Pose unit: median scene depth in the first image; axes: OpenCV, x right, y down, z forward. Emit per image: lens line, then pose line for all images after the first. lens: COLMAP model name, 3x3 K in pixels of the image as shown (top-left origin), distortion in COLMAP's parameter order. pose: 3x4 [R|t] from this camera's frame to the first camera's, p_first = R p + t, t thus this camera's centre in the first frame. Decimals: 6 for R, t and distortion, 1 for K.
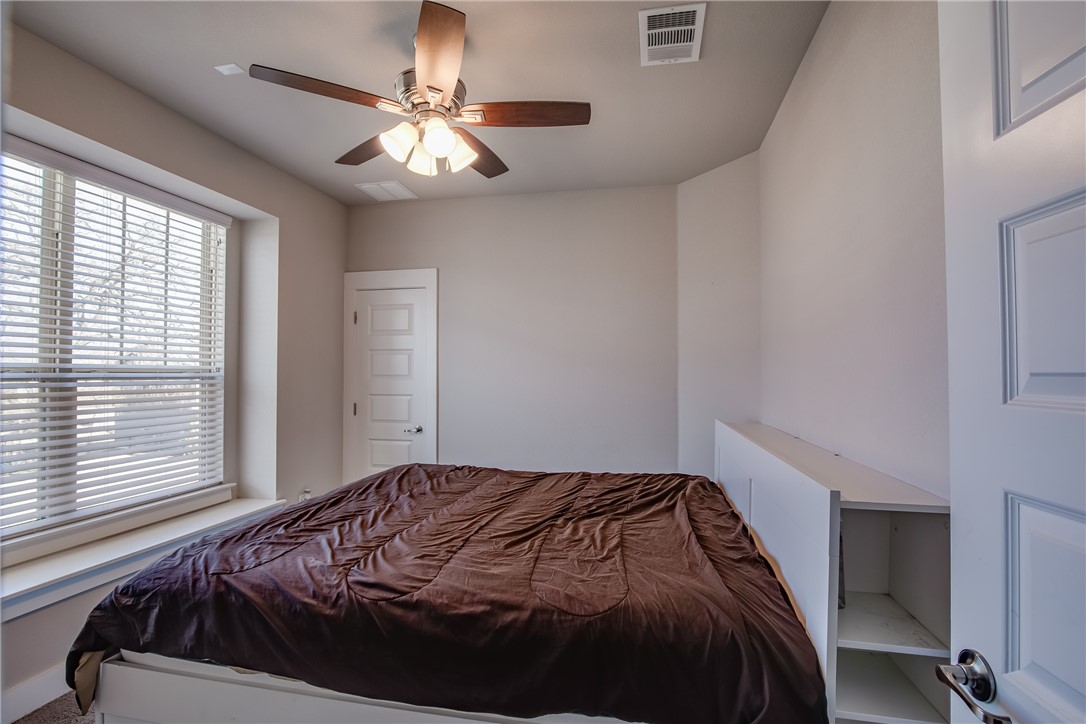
lens RADIAL K [[475.5, 0, 526.1], [0, 475.5, 361.9], [0, 0, 1]] dist [-0.020342, 0.000029]
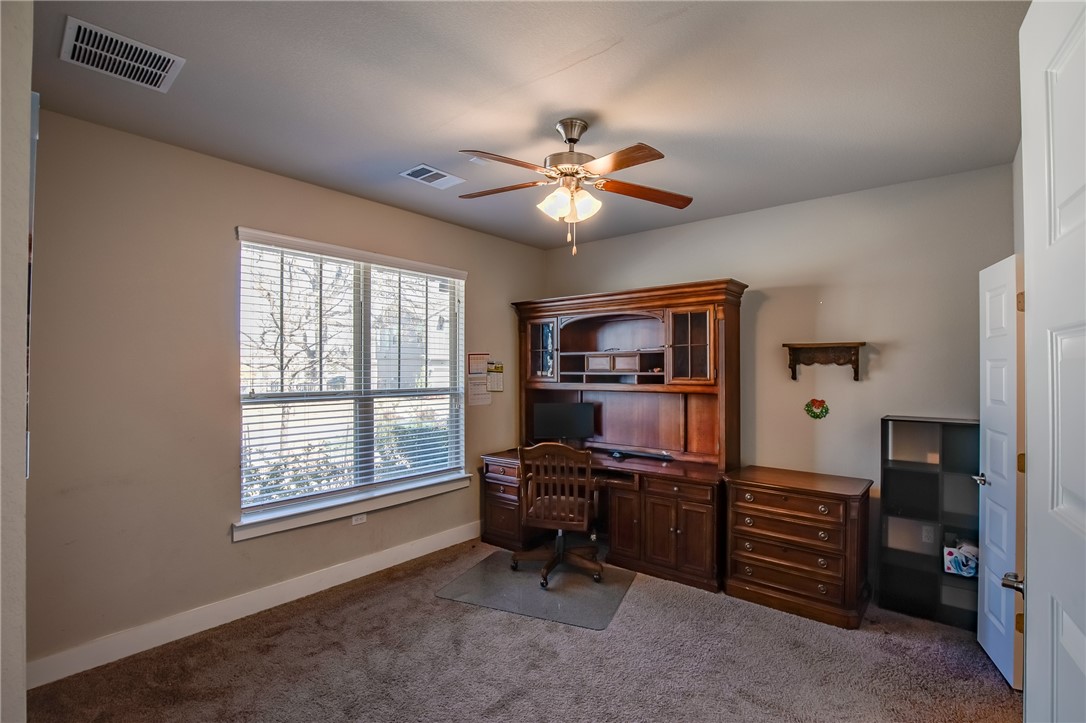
lens RADIAL K [[499.0, 0, 543.0], [0, 499.0, 361.5], [0, 0, 1]] dist [-0.024580, 0.000101]
pose [[0.903336, -0.006344, -0.428886, 0.165840], [0.007217, 0.999974, 0.000408, -0.086398], [0.428872, -0.003464, 0.903358, -0.159265]]
